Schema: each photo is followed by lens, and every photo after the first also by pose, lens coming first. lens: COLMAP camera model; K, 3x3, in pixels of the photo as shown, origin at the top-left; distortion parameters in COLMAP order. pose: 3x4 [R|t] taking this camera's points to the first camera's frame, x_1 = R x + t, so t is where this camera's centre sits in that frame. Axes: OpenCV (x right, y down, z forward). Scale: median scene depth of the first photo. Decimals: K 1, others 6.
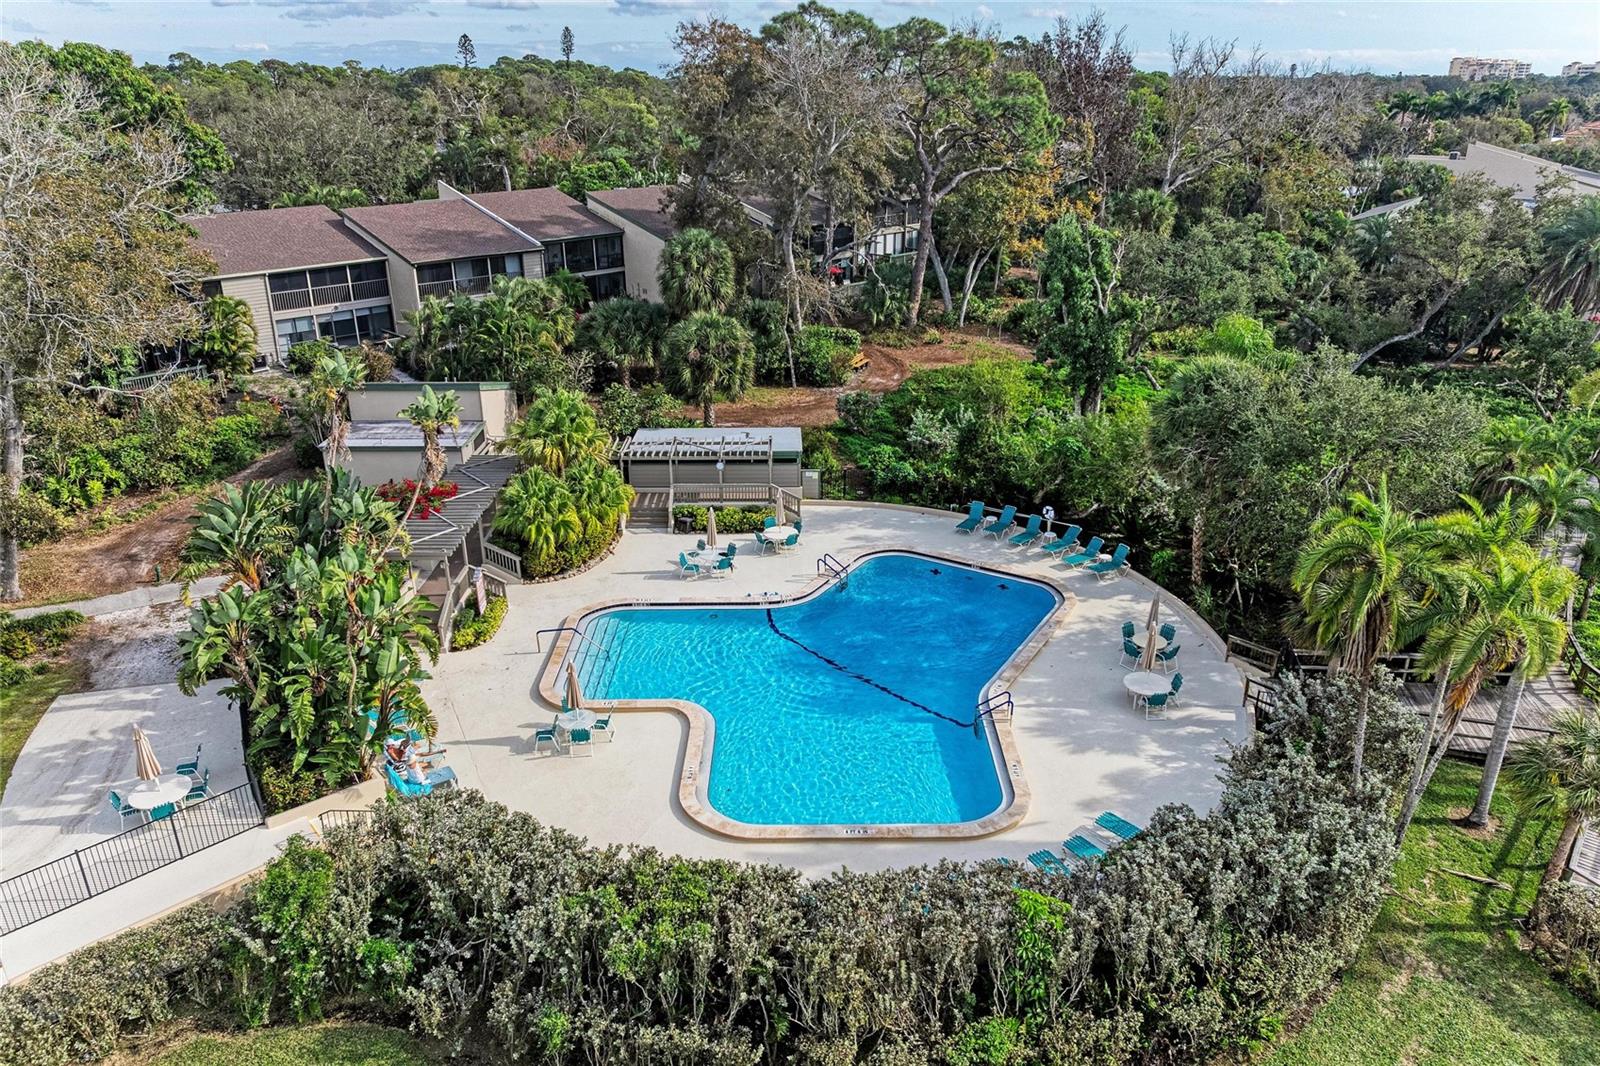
lens RADIAL K [[1110.9, 0, 800.0], [0, 1110.9, 533.0], [0, 0, 1]] dist [-0.001972, 0.005446]
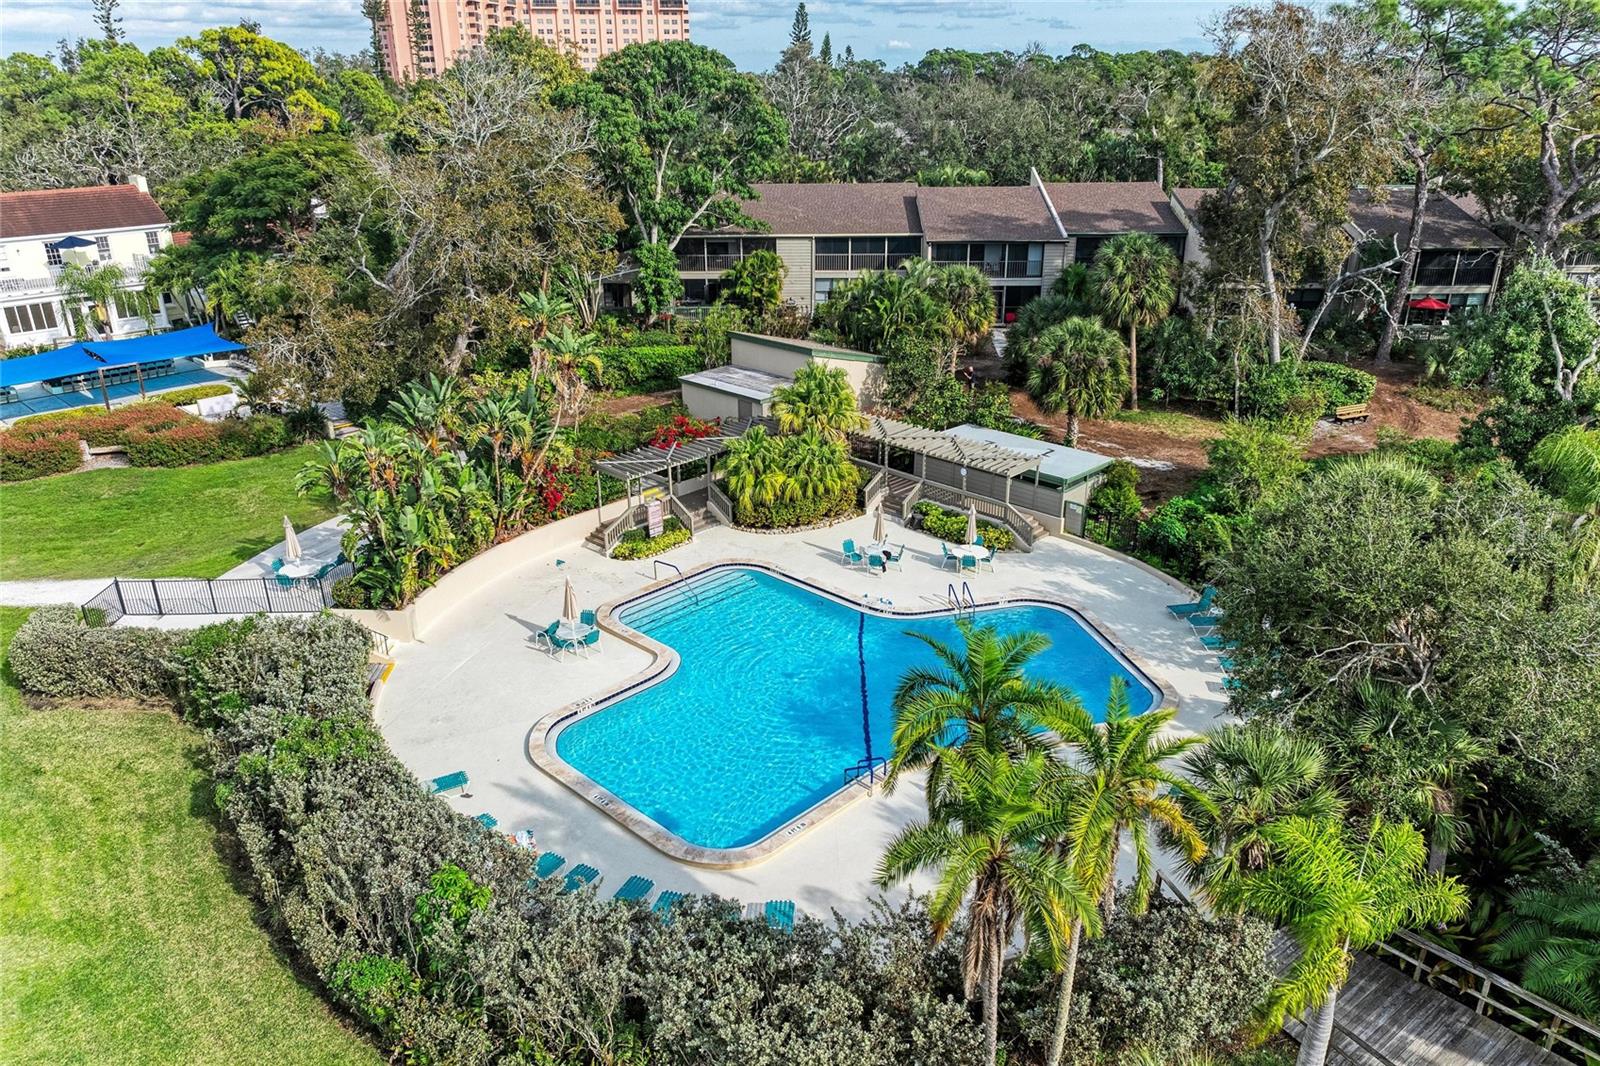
lens RADIAL K [[1110.9, 0, 800.0], [0, 1110.9, 533.0], [0, 0, 1]] dist [-0.001972, 0.005446]
pose [[0.729132, 0.263375, -0.631664, 0.387960], [-0.257645, 0.960716, 0.103174, -0.062407], [0.634023, 0.087518, 0.768346, 0.149801]]
